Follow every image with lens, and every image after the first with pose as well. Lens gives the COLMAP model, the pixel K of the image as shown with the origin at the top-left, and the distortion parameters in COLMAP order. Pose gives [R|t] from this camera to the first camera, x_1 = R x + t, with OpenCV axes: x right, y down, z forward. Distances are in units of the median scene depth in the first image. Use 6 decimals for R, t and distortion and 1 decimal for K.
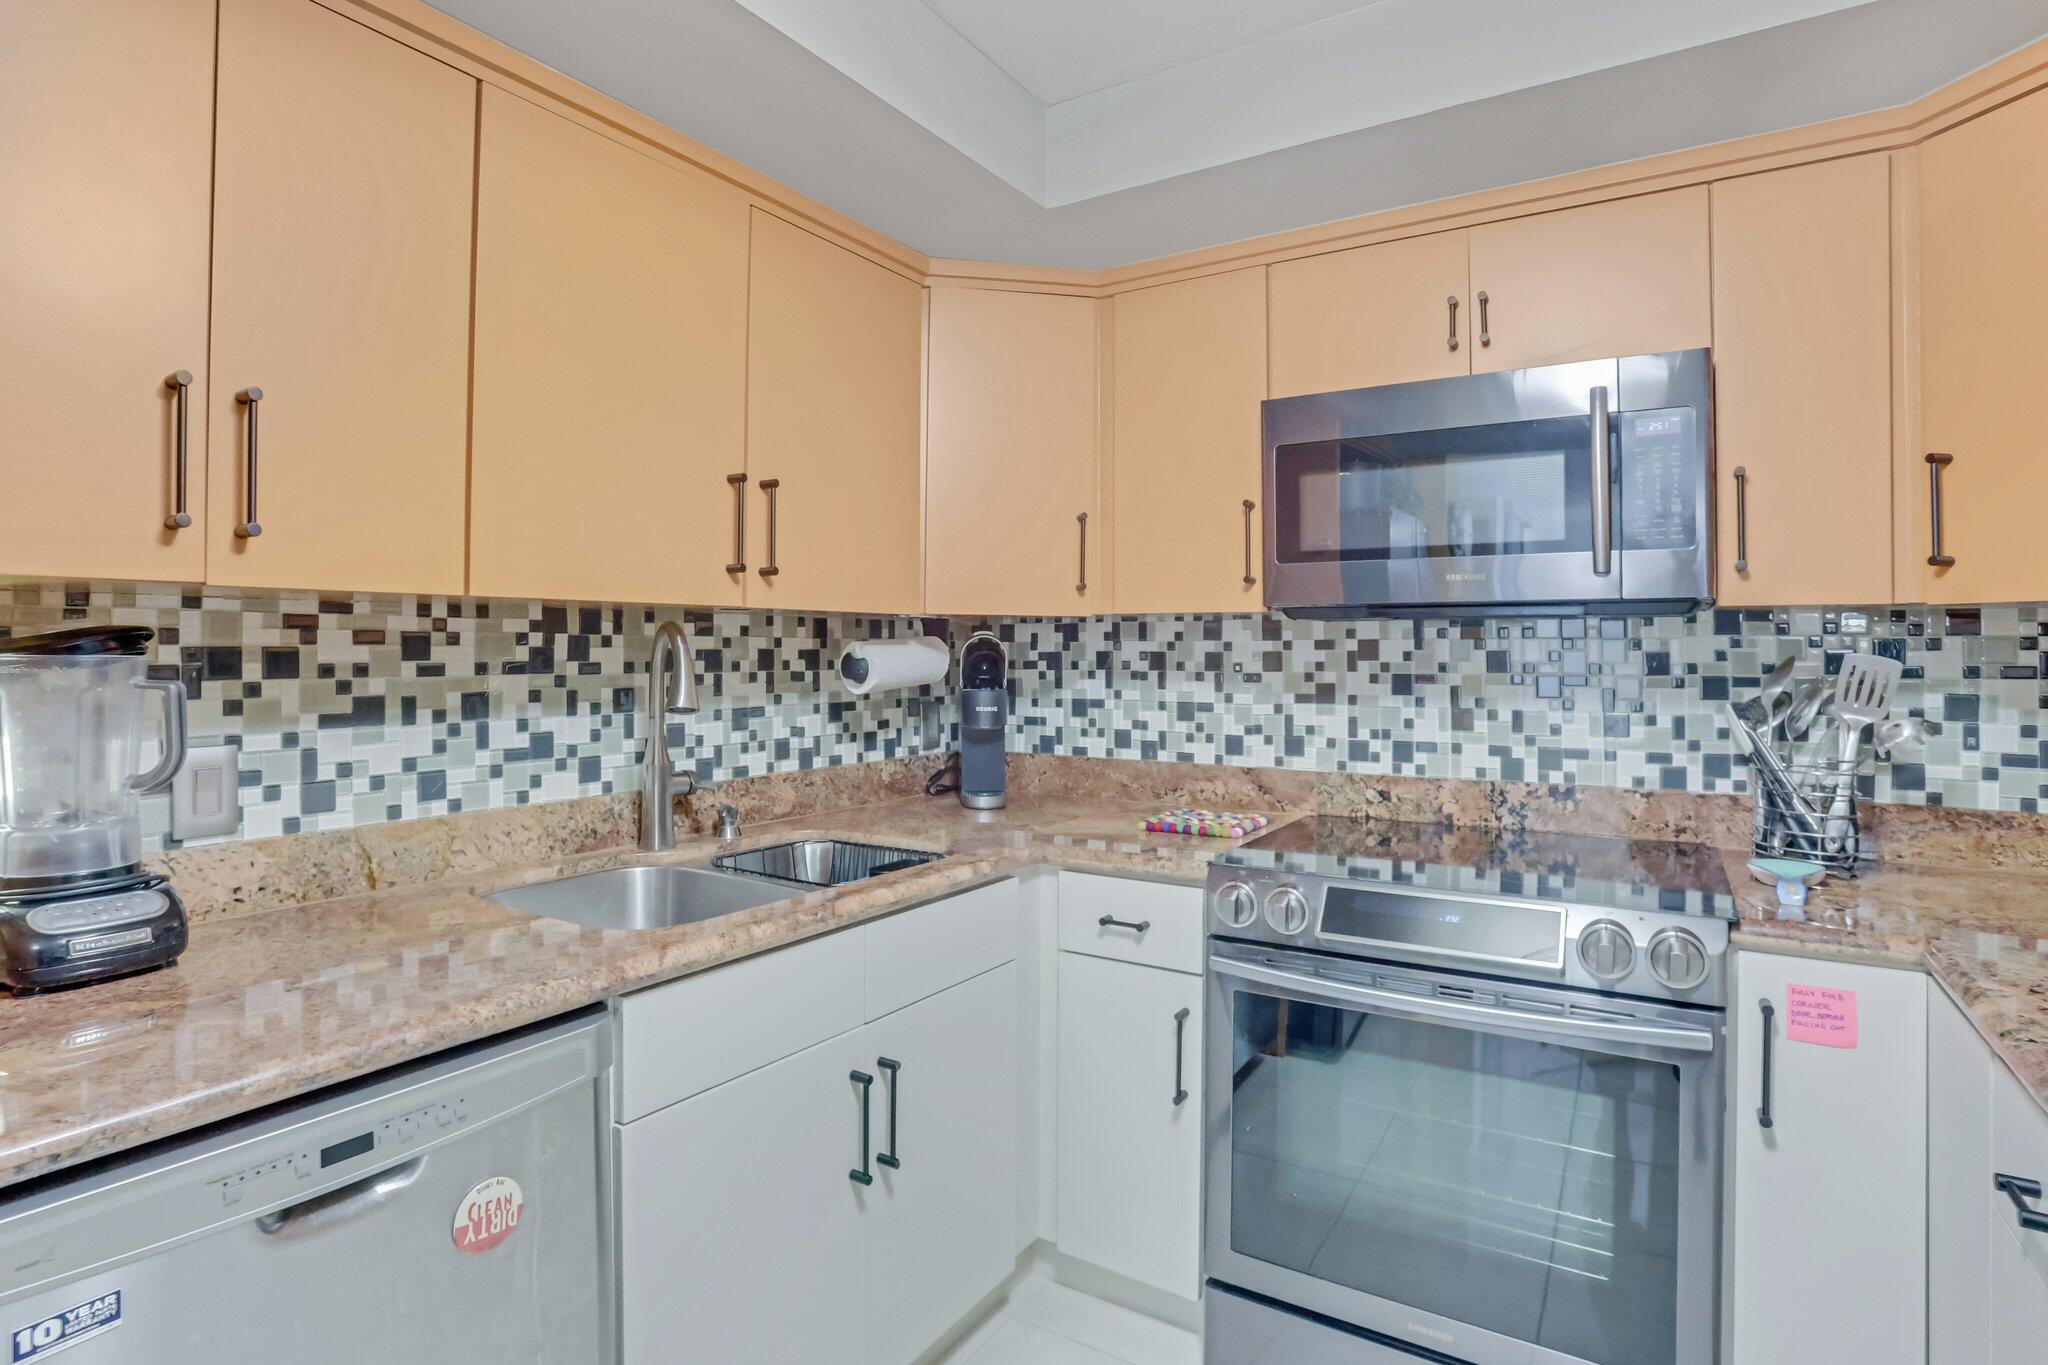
lens RADIAL K [[1038.5, 0, 1009.1], [0, 1038.5, 629.7], [0, 0, 1]] dist [-0.073294, 0.046488]
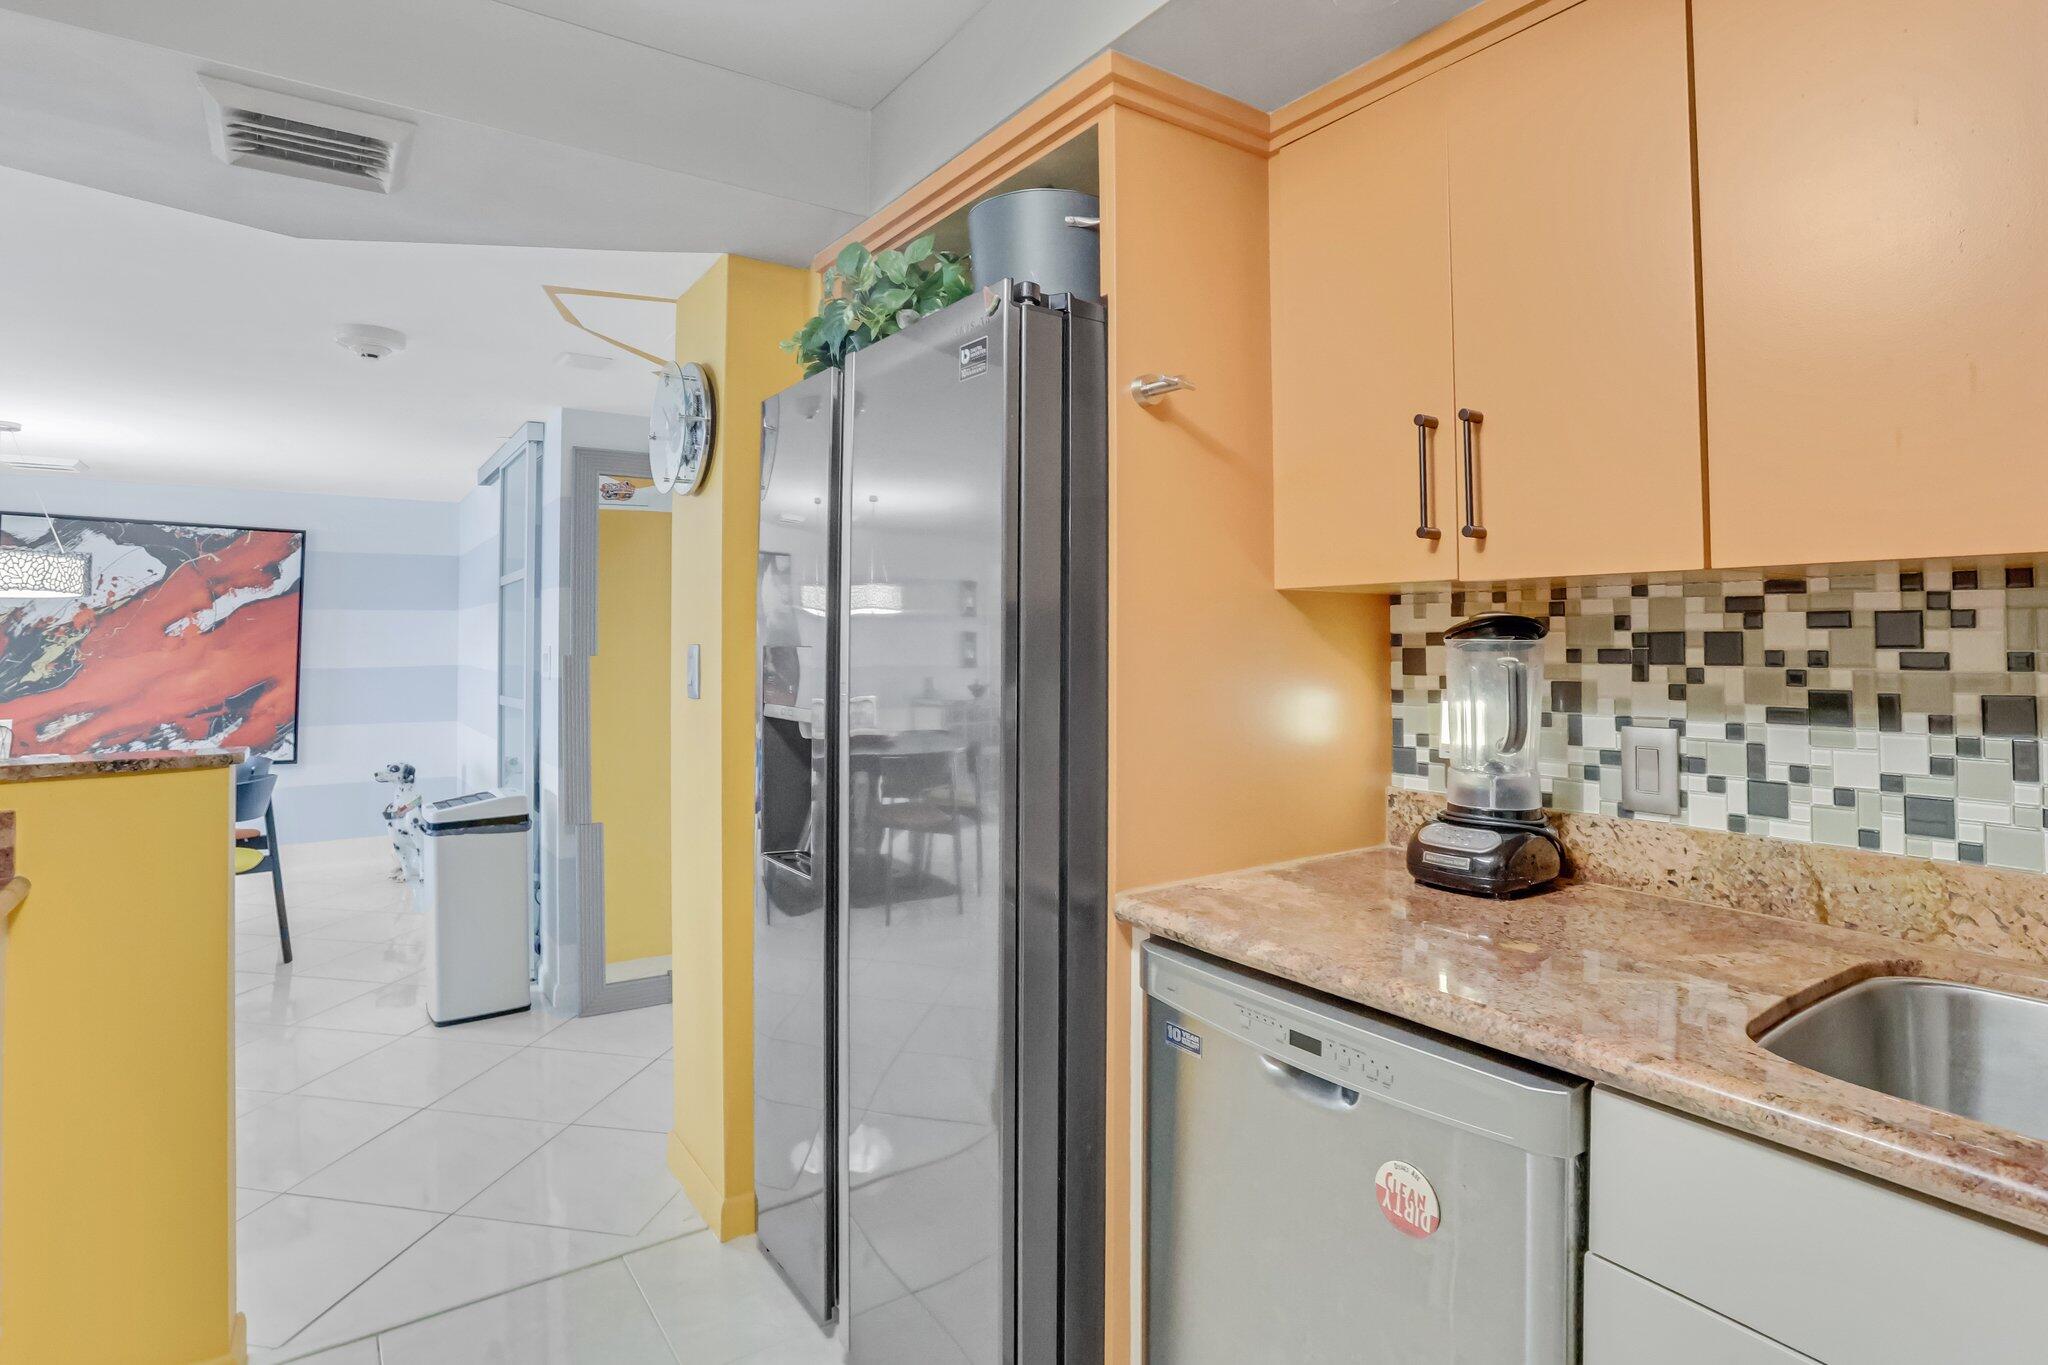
lens RADIAL K [[1038.5, 0, 1009.1], [0, 1038.5, 629.7], [0, 0, 1]] dist [-0.073294, 0.046488]
pose [[-0.343645, -0.007904, -0.939066, 0.386553], [0.018267, 0.999719, -0.015099, 0.016499], [0.938922, -0.022343, -0.343404, 0.674328]]
